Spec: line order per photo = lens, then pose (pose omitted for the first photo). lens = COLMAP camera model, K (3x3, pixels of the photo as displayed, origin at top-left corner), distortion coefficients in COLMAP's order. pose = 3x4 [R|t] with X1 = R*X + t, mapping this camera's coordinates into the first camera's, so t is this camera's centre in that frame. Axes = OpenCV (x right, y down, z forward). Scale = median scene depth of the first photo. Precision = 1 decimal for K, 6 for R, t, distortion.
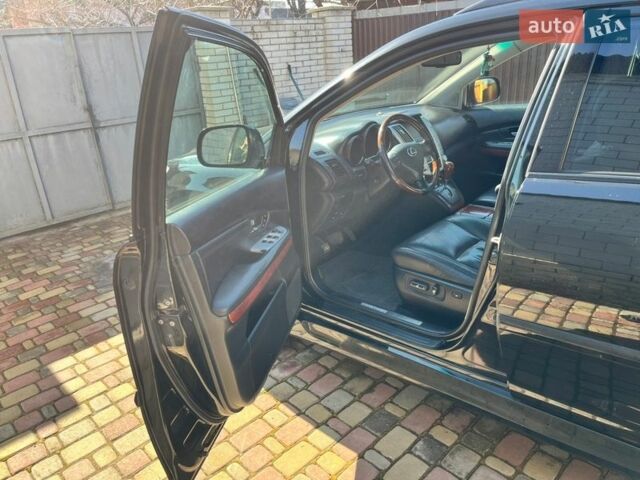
lens RADIAL K [[489.1, 0, 324.0], [0, 489.1, 242.9], [0, 0, 1]] dist [0.013116, -0.022175]
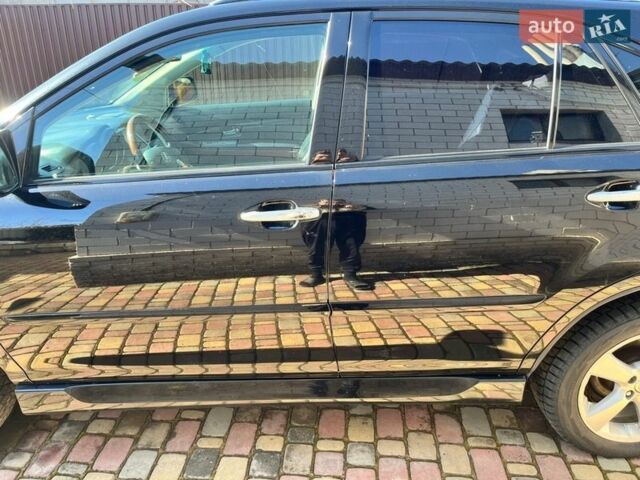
lens RADIAL K [[489.1, 0, 323.4], [0, 489.1, 239.7], [0, 0, 1]] dist [0.013116, -0.022175]
pose [[0.738641, -0.194469, 0.645439, -0.205369], [0.202004, 0.977337, 0.063296, -0.036826], [-0.643121, 0.083628, 0.761184, 0.148960]]
